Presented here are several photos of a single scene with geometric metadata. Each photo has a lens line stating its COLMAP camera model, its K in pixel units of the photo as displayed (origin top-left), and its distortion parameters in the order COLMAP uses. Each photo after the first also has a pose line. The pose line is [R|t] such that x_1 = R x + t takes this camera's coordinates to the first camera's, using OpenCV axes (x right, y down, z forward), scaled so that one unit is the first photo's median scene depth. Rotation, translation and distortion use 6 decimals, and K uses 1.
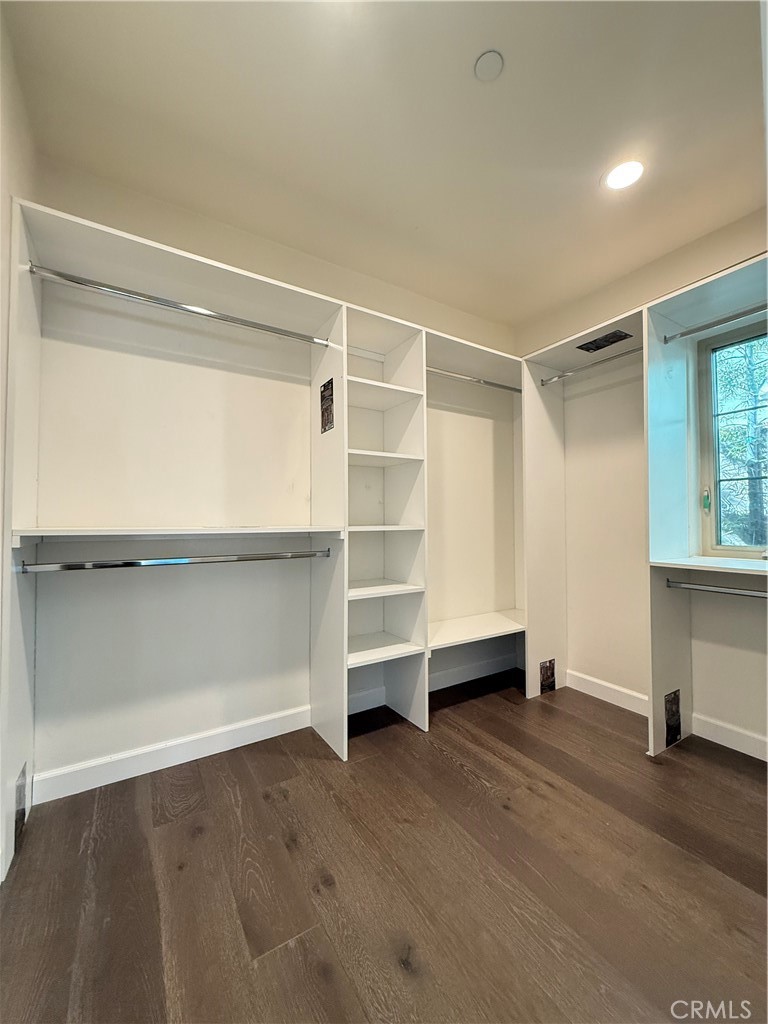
lens RADIAL K [[405.1, 0, 382.7], [0, 405.1, 512.3], [0, 0, 1]] dist [0.000720, -0.000575]
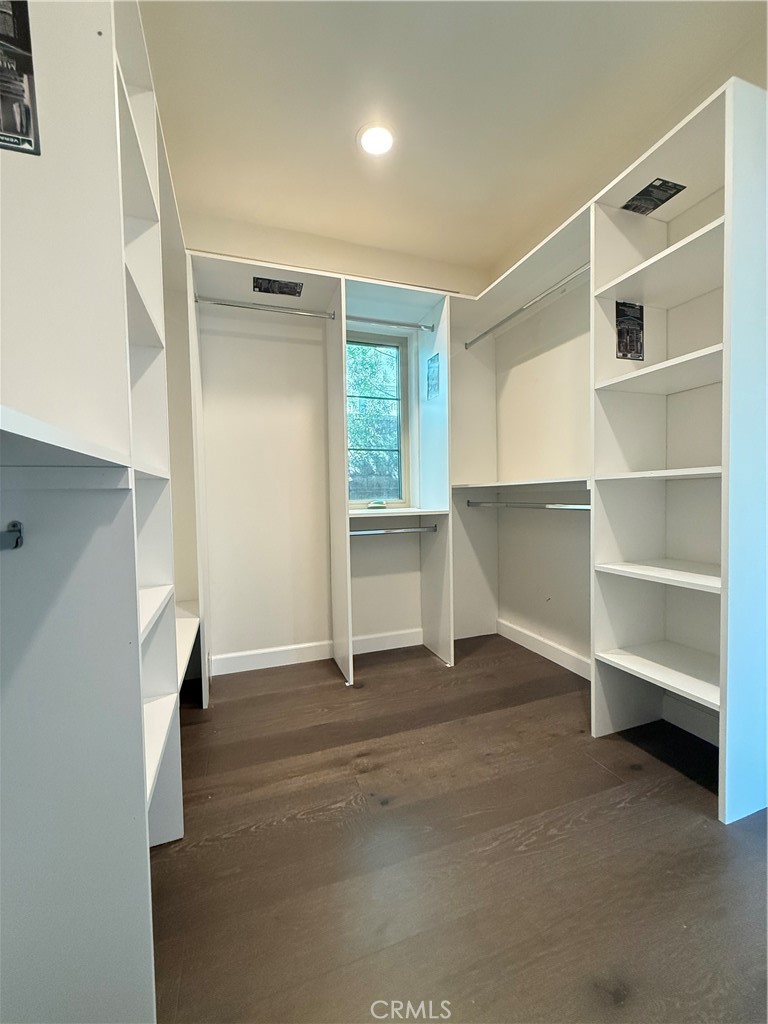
lens RADIAL K [[405.1, 0, 381.7], [0, 405.1, 512.9], [0, 0, 1]] dist [0.000720, -0.000575]
pose [[0.211512, -0.041162, 0.976508, -0.447956], [-0.006260, 0.999035, 0.043468, 0.075225], [-0.977355, -0.015307, 0.211050, 0.746216]]
